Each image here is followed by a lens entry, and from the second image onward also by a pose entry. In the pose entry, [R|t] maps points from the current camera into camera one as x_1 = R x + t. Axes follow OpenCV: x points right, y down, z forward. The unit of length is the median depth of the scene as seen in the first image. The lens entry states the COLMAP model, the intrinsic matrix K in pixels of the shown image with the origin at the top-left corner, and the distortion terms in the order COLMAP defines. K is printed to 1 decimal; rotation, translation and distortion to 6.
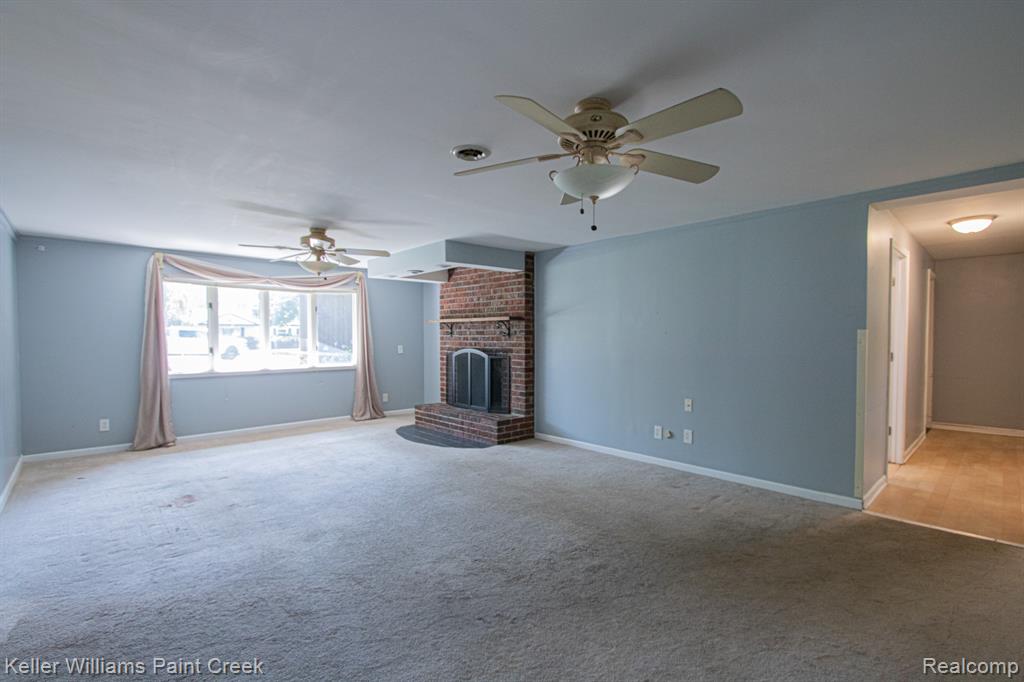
lens RADIAL K [[475.7, 0, 519.5], [0, 475.7, 341.6], [0, 0, 1]] dist [-0.017670, 0.000262]
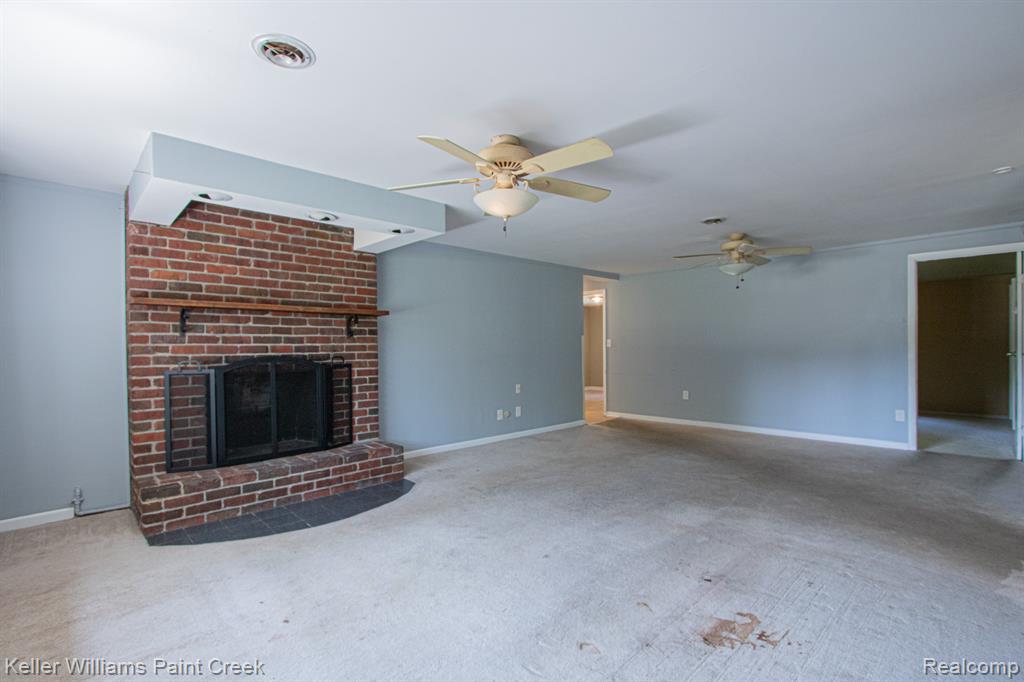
lens RADIAL K [[475.7, 0, 519.7], [0, 475.7, 345.2], [0, 0, 1]] dist [-0.017670, 0.000262]
pose [[-0.019735, 0.003796, 0.999798, -0.764477], [0.019769, 0.999799, -0.003406, 0.010027], [-0.999610, 0.019698, -0.019806, 0.768465]]
